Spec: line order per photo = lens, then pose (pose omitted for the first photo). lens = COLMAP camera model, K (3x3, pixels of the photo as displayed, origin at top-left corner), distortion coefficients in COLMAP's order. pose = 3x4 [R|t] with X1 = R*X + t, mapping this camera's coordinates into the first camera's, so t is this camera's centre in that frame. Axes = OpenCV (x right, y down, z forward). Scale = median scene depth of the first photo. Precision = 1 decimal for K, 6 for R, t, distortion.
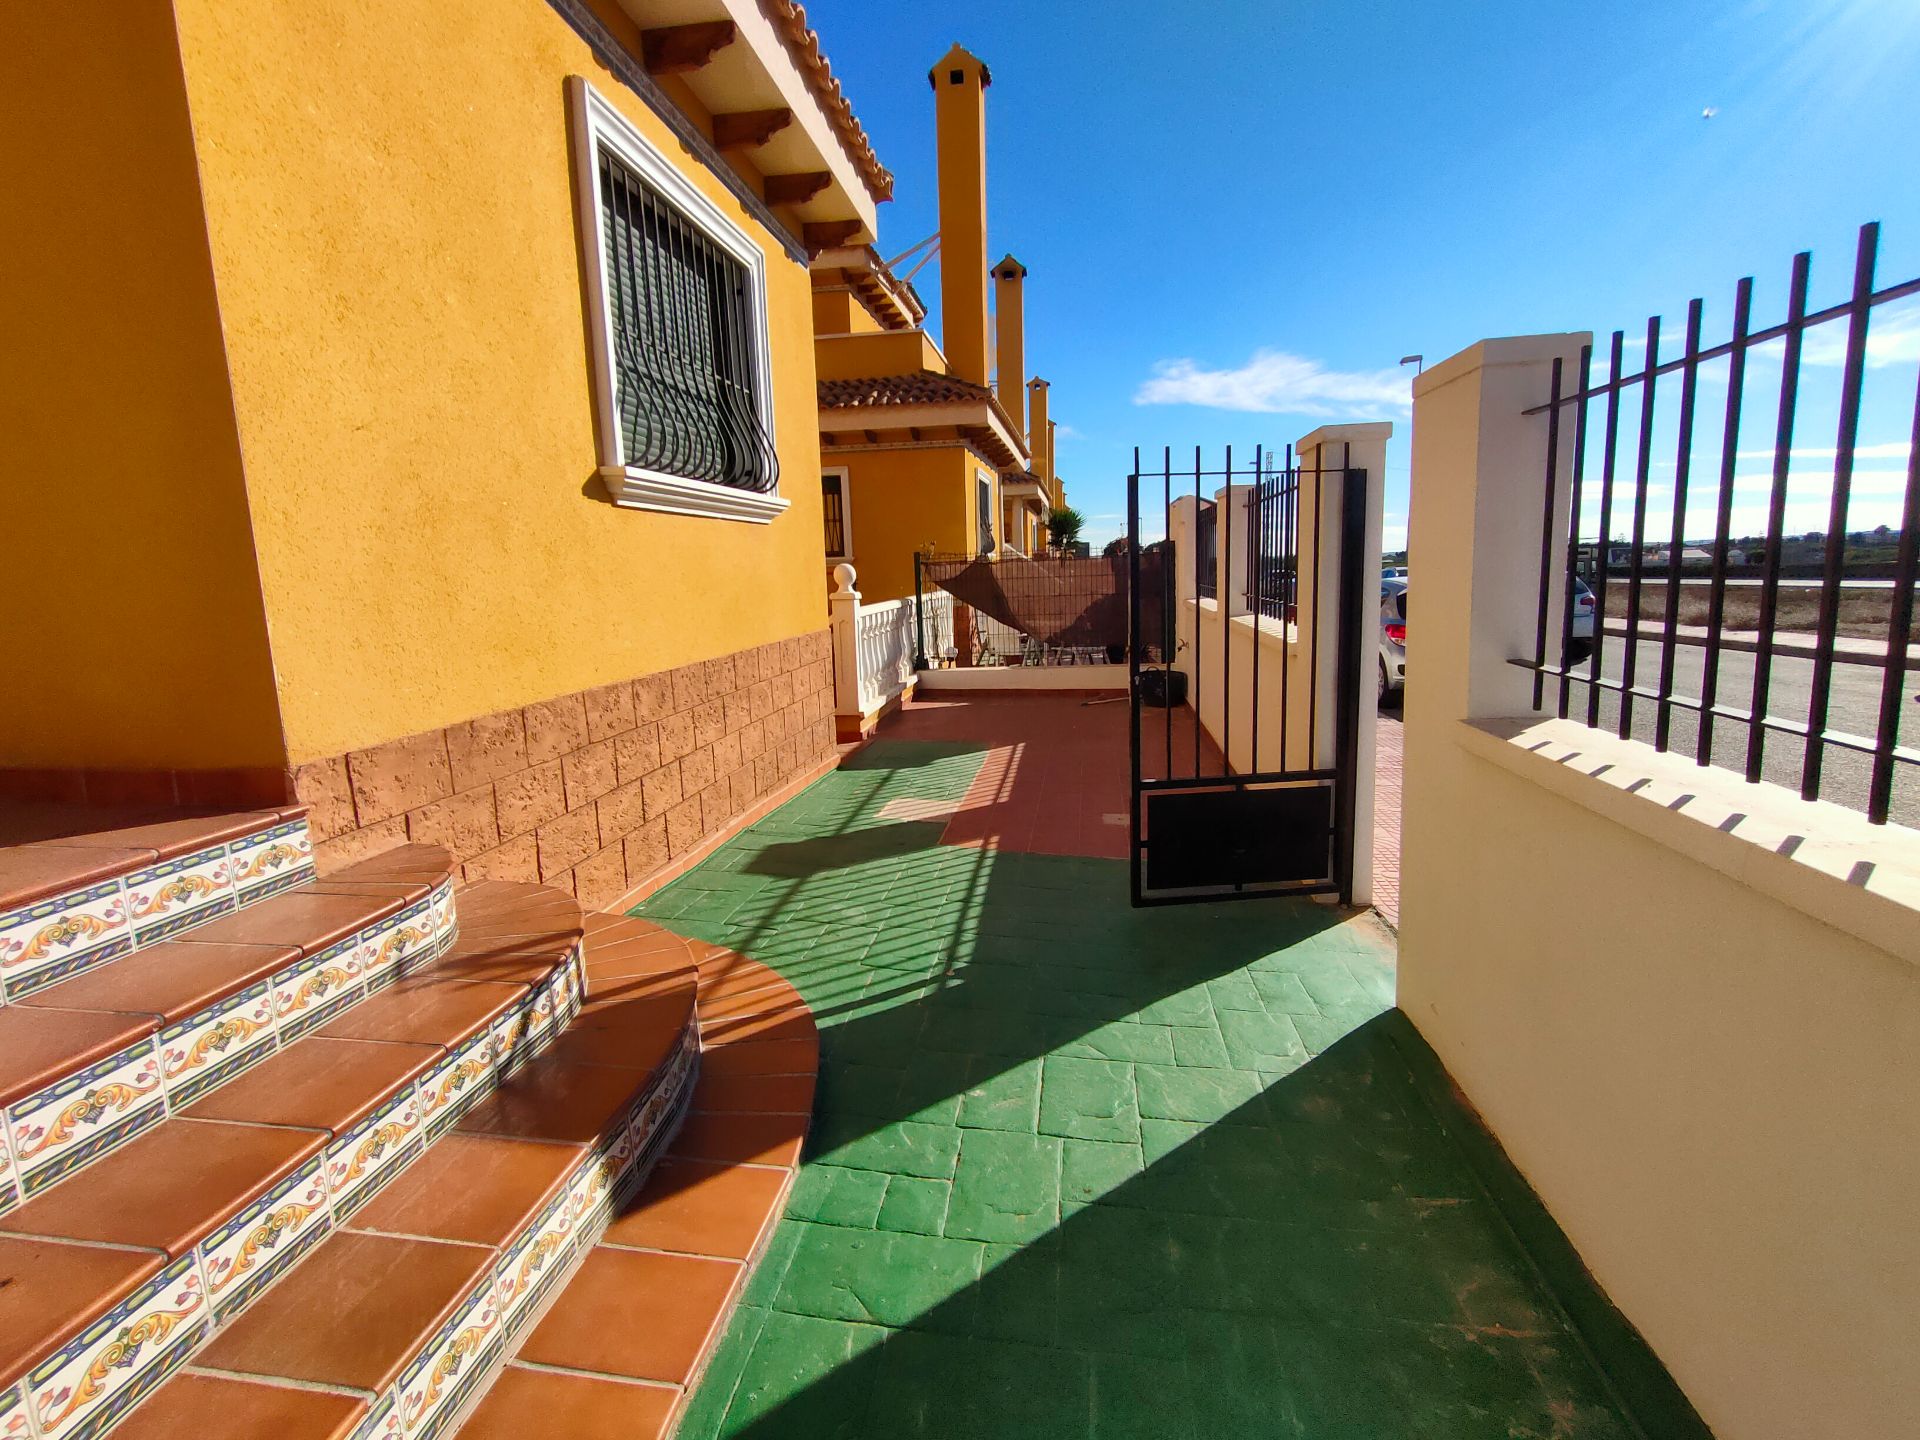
lens RADIAL K [[903.1, 0, 954.5], [0, 903.1, 693.4], [0, 0, 1]] dist [0.013025, 0.000161]
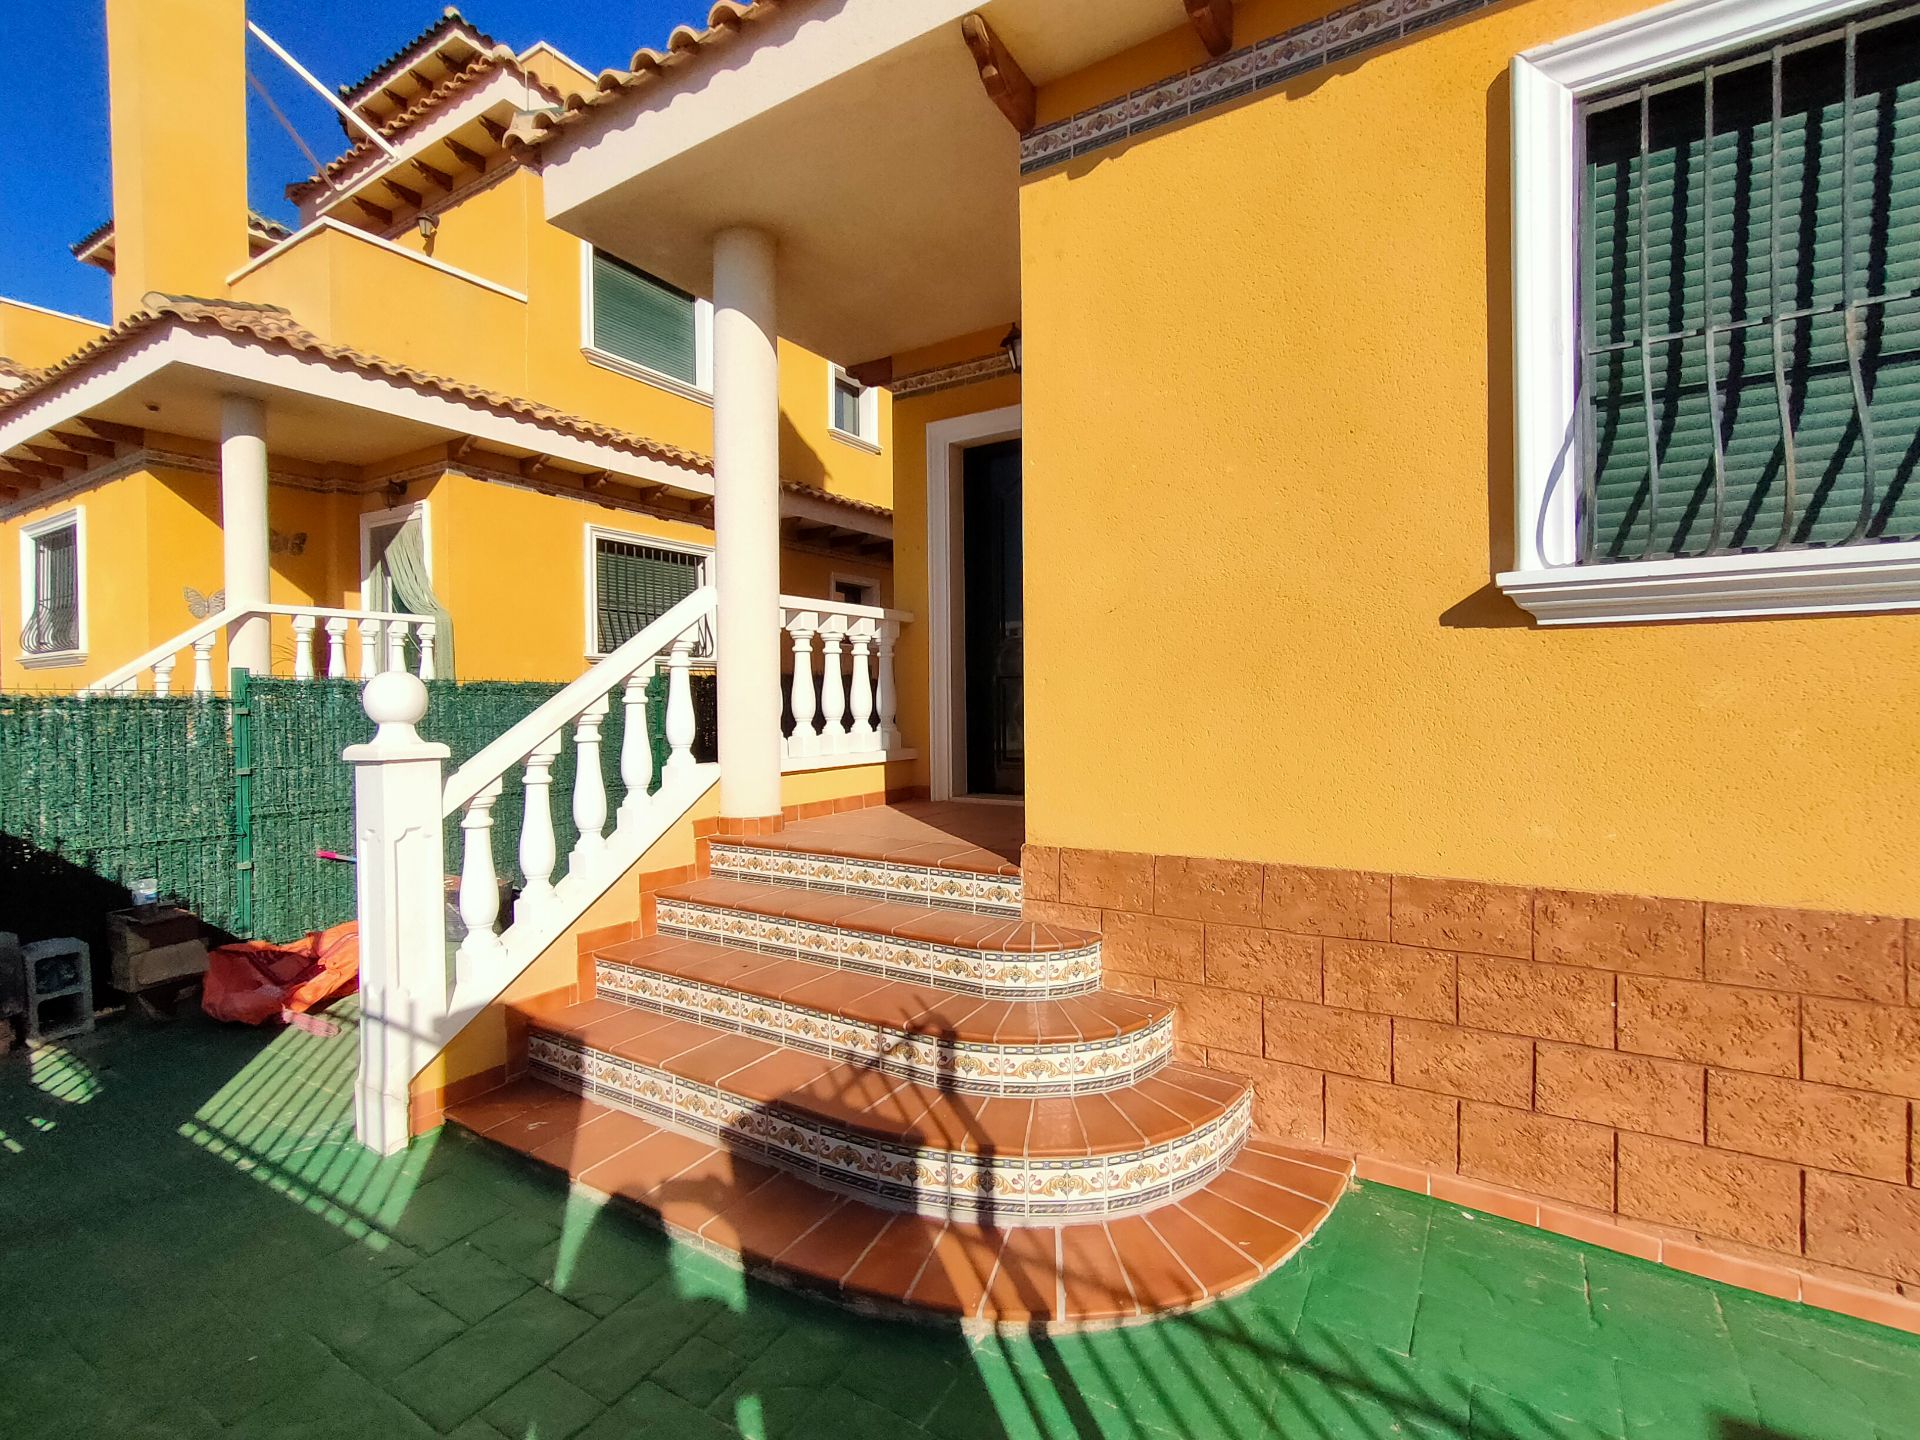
lens RADIAL K [[878.7, 0, 966.0], [0, 878.7, 699.6], [0, 0, 1]] dist [0.009104, -0.000841]
pose [[-0.389666, 0.034706, -0.920302, 0.581923], [-0.105891, 0.990974, 0.082207, -0.236317], [0.914848, 0.129484, -0.382474, 1.255929]]
